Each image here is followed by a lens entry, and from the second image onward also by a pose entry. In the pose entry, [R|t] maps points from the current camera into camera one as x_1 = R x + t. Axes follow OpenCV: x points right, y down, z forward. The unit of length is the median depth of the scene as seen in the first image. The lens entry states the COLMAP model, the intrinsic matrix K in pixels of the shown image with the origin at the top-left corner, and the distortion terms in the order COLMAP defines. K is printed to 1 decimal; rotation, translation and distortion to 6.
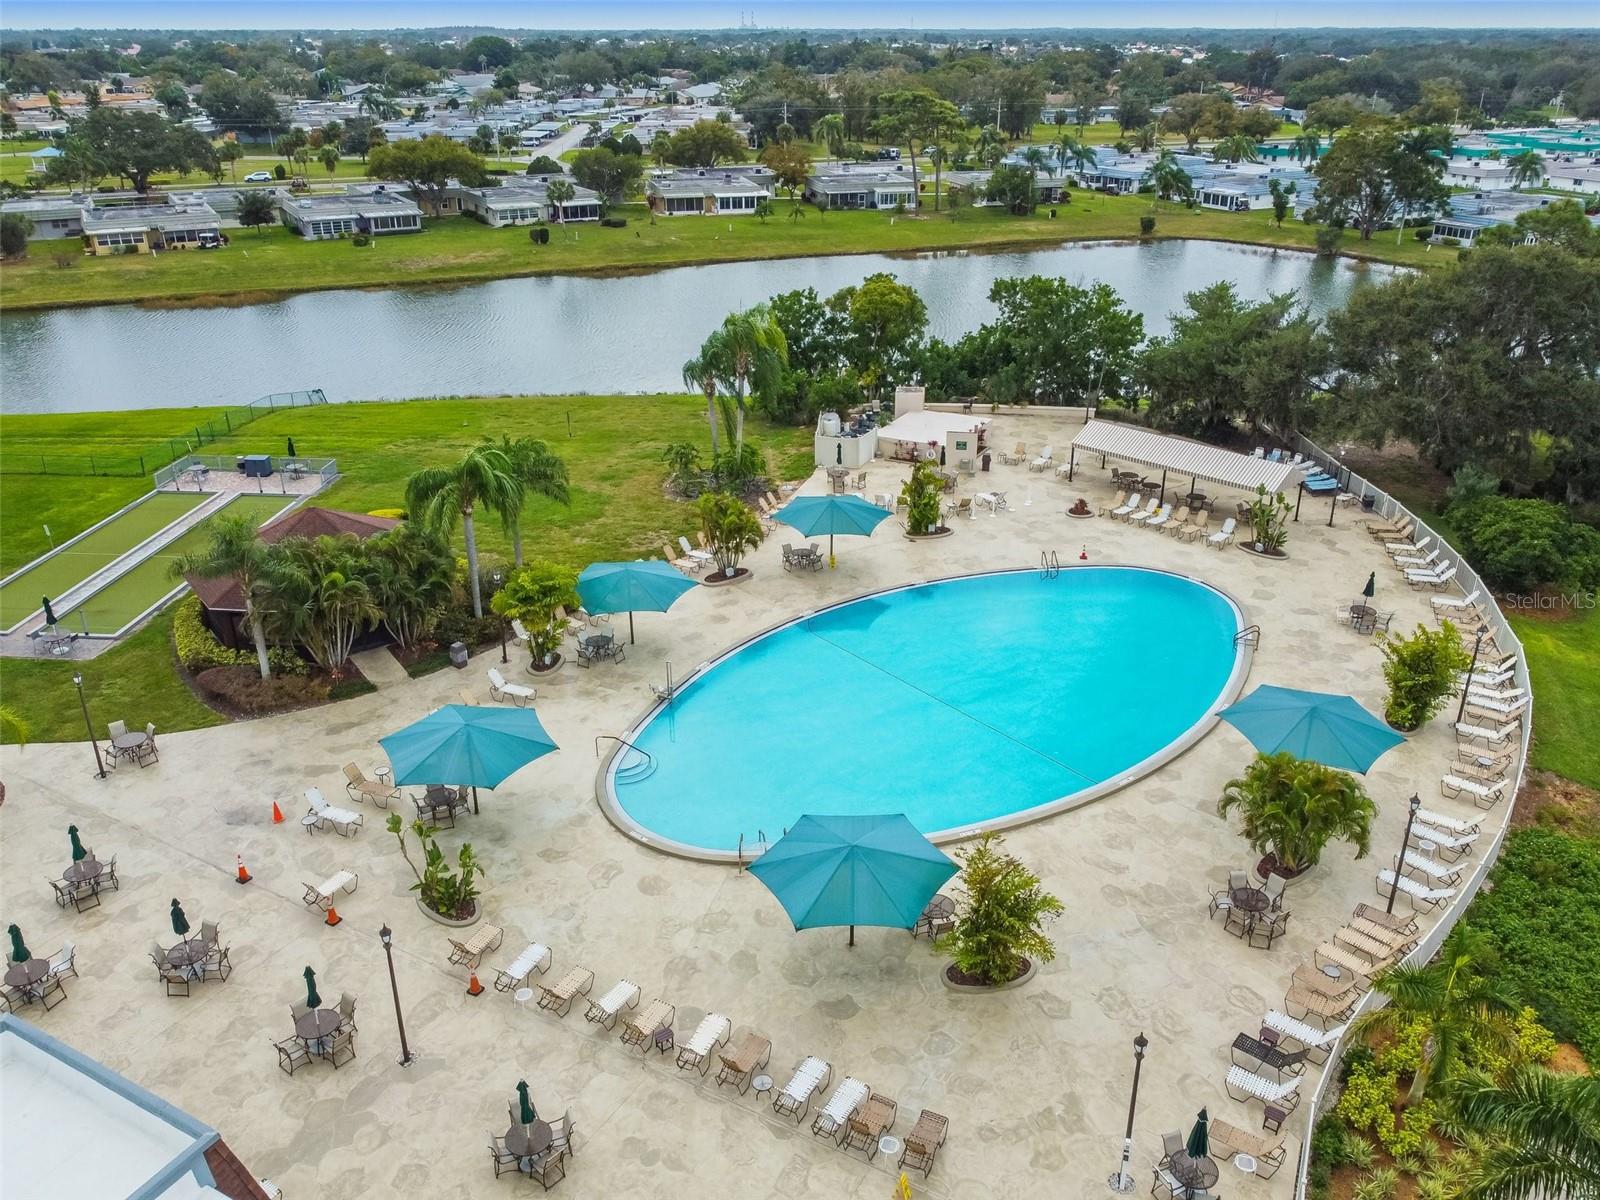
lens RADIAL K [[1236.6, 0, 800.0], [0, 1236.6, 600.0], [0, 0, 1]] dist [-0.005411, -0.000060]
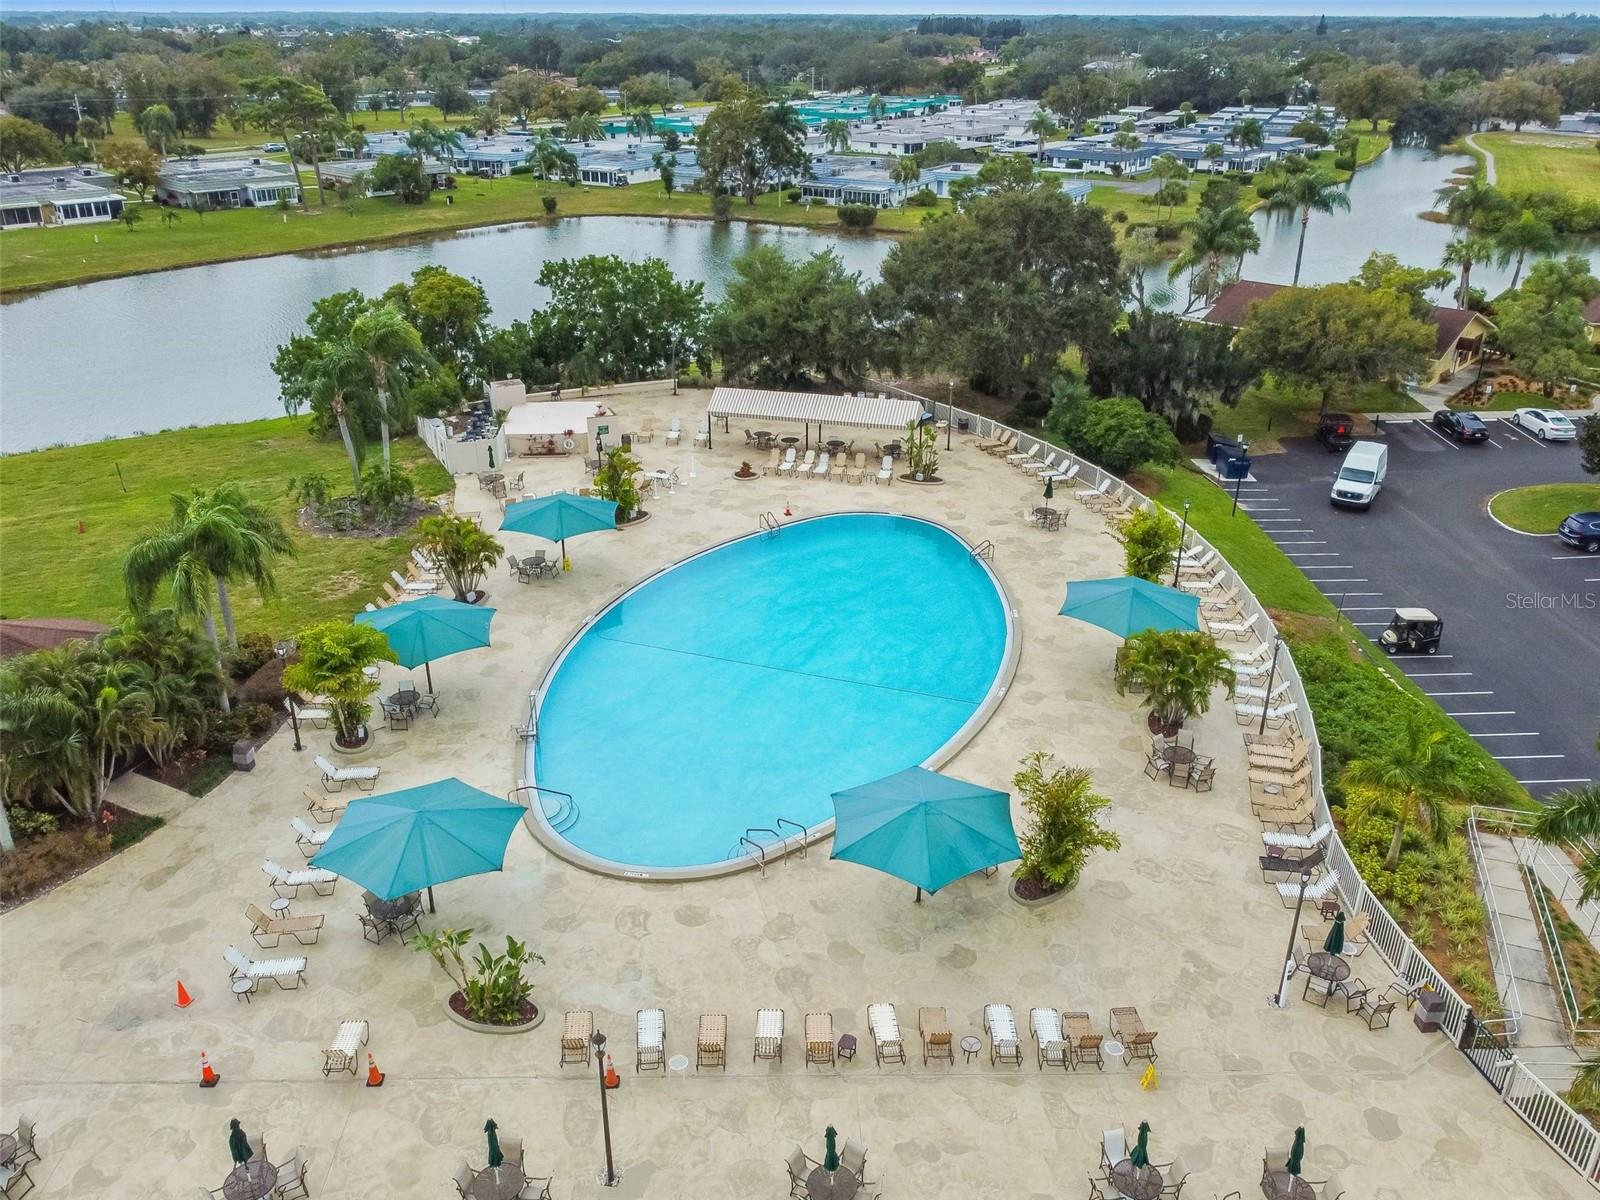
lens RADIAL K [[1236.6, 0, 800.0], [0, 1236.6, 600.0], [0, 0, 1]] dist [-0.005411, -0.000060]
pose [[0.861619, -0.211020, 0.461609, -0.174833], [0.205980, 0.976592, 0.061967, -0.017536], [-0.463880, 0.041690, 0.884917, 0.050987]]
